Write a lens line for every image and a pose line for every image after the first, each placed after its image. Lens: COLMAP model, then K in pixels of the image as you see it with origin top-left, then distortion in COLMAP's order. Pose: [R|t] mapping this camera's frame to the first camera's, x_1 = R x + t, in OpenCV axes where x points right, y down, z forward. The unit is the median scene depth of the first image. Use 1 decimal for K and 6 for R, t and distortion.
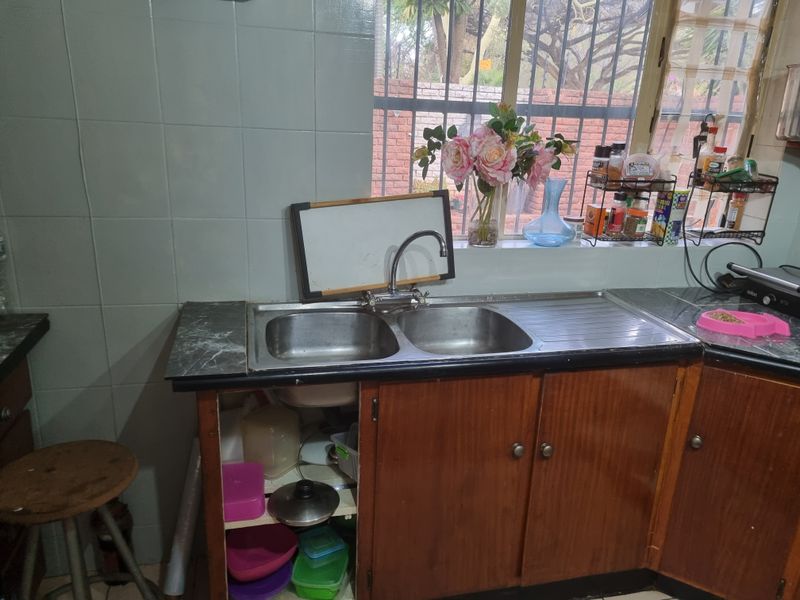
lens RADIAL K [[600.9, 0, 400.2], [0, 600.9, 314.2], [0, 0, 1]] dist [0.028432, -0.004951]
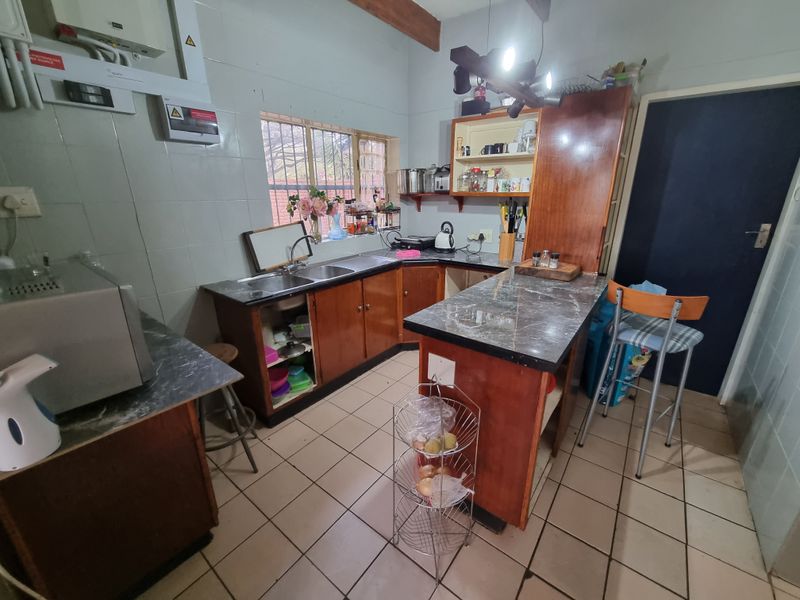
lens RADIAL K [[329.2, 0, 401.5], [0, 329.2, 299.0], [0, 0, 1]] dist [-0.003541, -0.000101]
pose [[0.781067, -0.238066, 0.577286, -0.426320], [0.237855, 0.968207, 0.077460, 0.090380], [-0.577373, 0.076809, 0.812859, -0.288726]]
